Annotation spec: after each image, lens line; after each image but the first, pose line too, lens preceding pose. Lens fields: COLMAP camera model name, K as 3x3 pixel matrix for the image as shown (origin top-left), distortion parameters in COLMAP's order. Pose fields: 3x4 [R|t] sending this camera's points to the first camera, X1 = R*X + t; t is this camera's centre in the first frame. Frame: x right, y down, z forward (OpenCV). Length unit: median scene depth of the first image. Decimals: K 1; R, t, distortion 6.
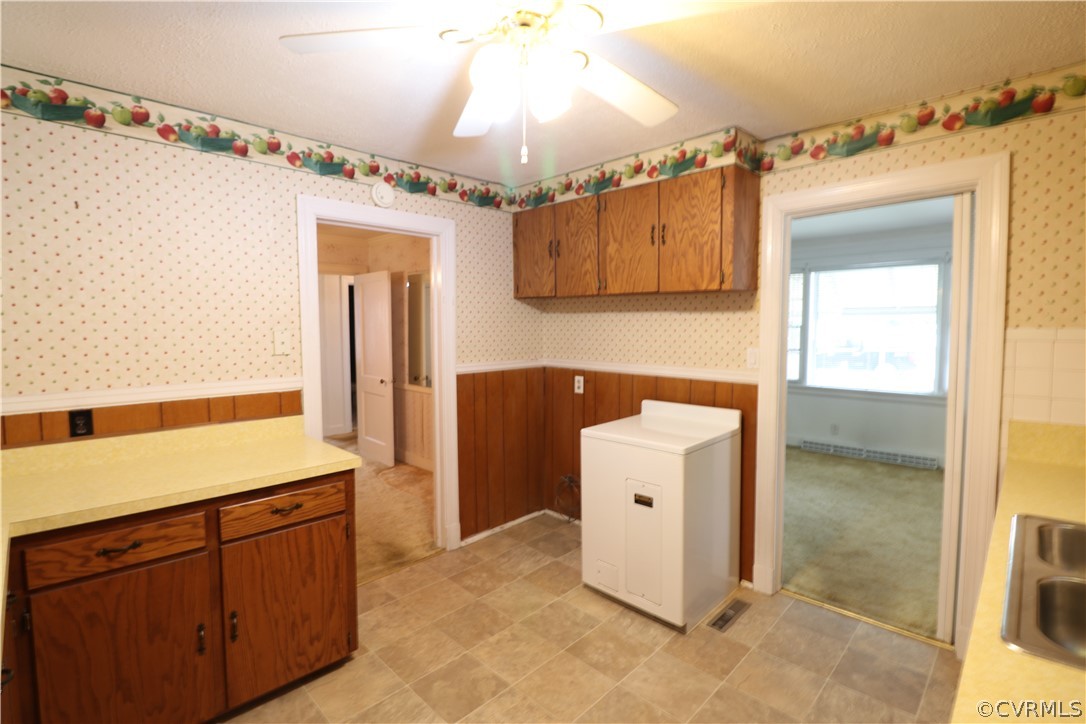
lens RADIAL K [[503.0, 0, 539.0], [0, 503.0, 355.2], [0, 0, 1]] dist [-0.002239, -0.011295]
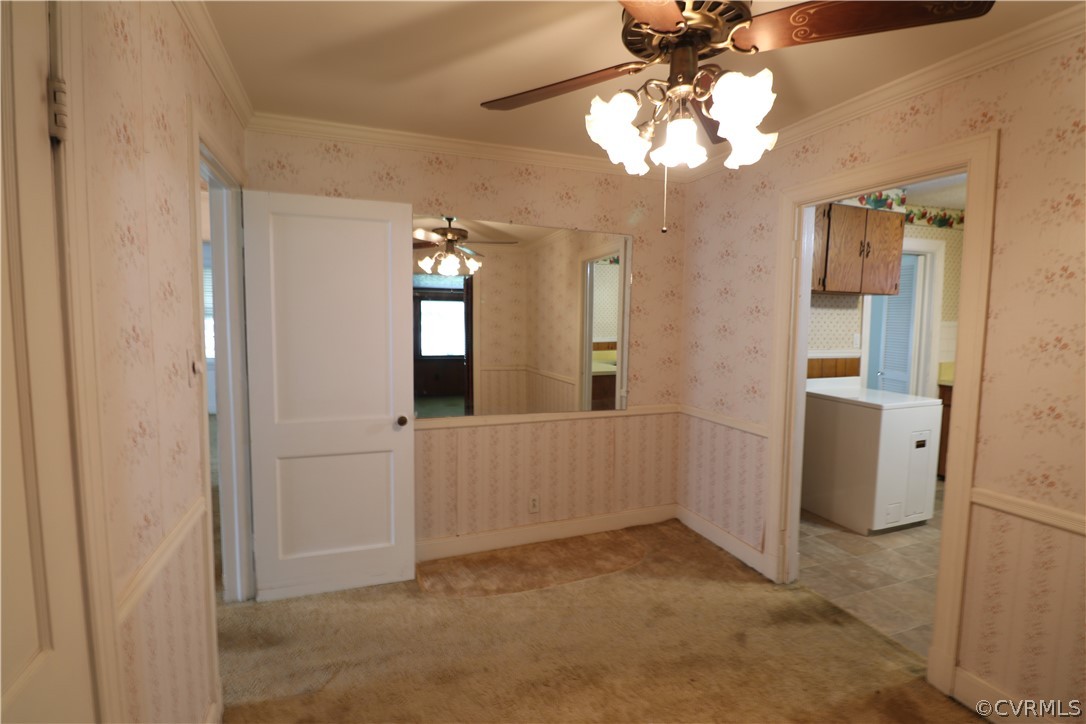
lens RADIAL K [[503.0, 0, 539.0], [0, 503.0, 355.2], [0, 0, 1]] dist [-0.002239, -0.011295]
pose [[0.419331, -0.061129, 0.905773, -1.343795], [0.043361, 0.997940, 0.047275, -0.062974], [-0.906797, 0.019451, 0.421118, 1.243588]]
